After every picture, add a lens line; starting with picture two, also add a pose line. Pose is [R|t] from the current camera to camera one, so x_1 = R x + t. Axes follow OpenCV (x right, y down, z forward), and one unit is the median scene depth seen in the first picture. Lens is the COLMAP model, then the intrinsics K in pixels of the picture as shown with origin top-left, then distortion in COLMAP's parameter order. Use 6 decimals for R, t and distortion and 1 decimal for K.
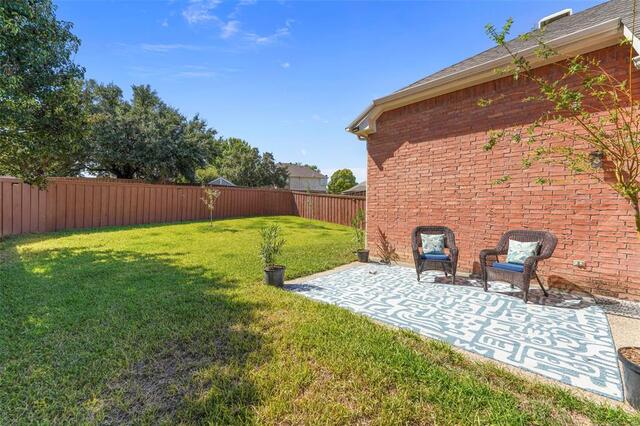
lens RADIAL K [[257.3, 0, 314.9], [0, 257.3, 208.6], [0, 0, 1]] dist [0.006461, -0.000402]
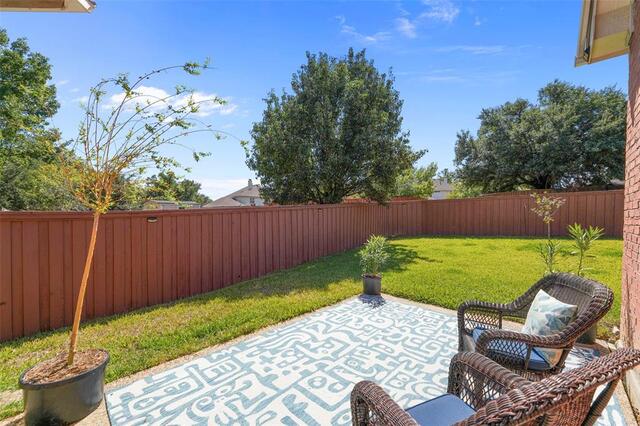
lens RADIAL K [[257.3, 0, 315.2], [0, 257.3, 216.1], [0, 0, 1]] dist [0.006461, -0.000402]
pose [[0.023242, -0.009320, -0.999686, 1.279116], [-0.009222, 0.999912, -0.009537, -0.009873], [0.999687, 0.009441, 0.023154, 1.027689]]
